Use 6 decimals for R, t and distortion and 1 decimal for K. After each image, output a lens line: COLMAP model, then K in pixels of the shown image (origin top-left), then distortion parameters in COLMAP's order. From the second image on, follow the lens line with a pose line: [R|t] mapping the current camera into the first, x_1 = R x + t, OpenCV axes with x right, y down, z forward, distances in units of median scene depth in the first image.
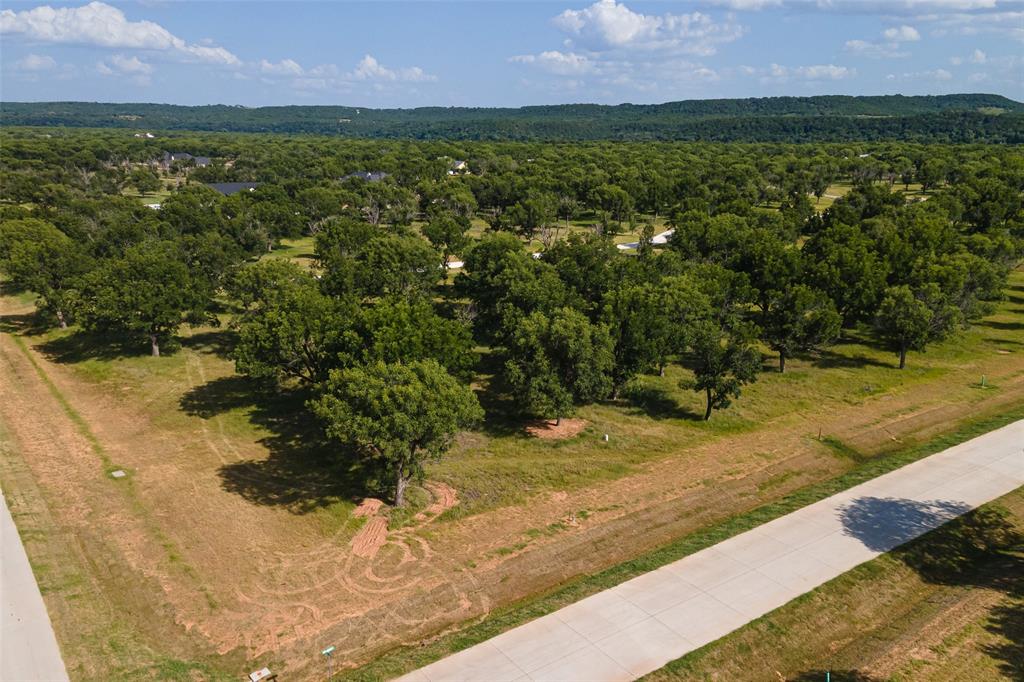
lens RADIAL K [[783.0, 0, 529.5], [0, 783.0, 409.9], [0, 0, 1]] dist [0.037869, 0.068414]
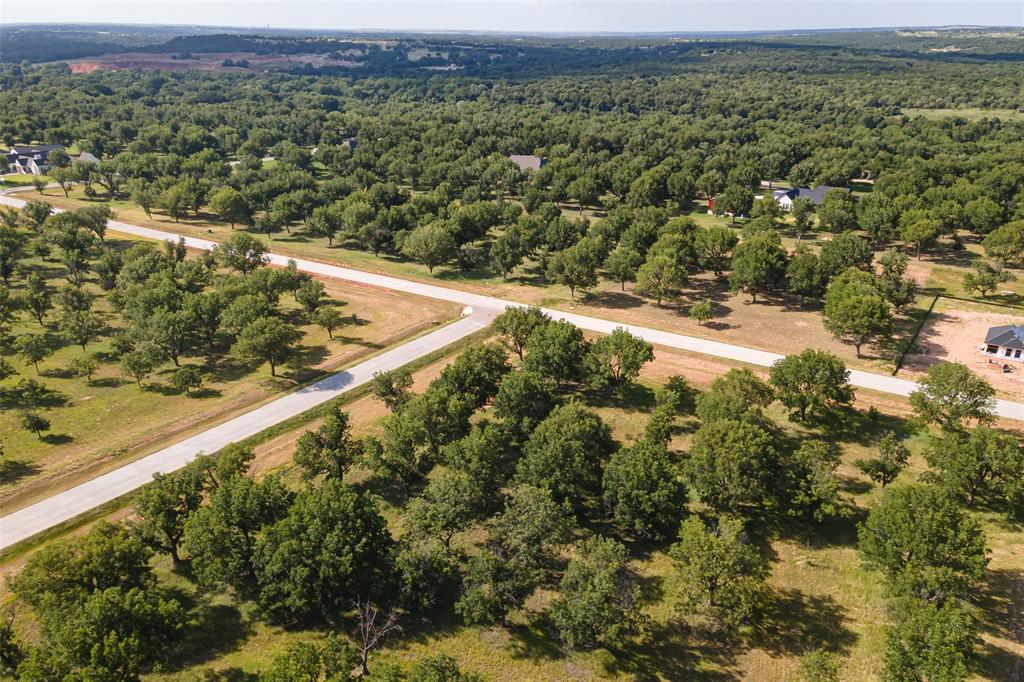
lens RADIAL K [[783.0, 0, 529.5], [0, 783.0, 409.9], [0, 0, 1]] dist [0.037869, 0.068414]
pose [[-0.941444, 0.139505, -0.306955, 0.510959], [-0.121389, 0.709103, 0.694578, -1.278866], [0.314560, 0.691167, -0.650646, 2.280160]]
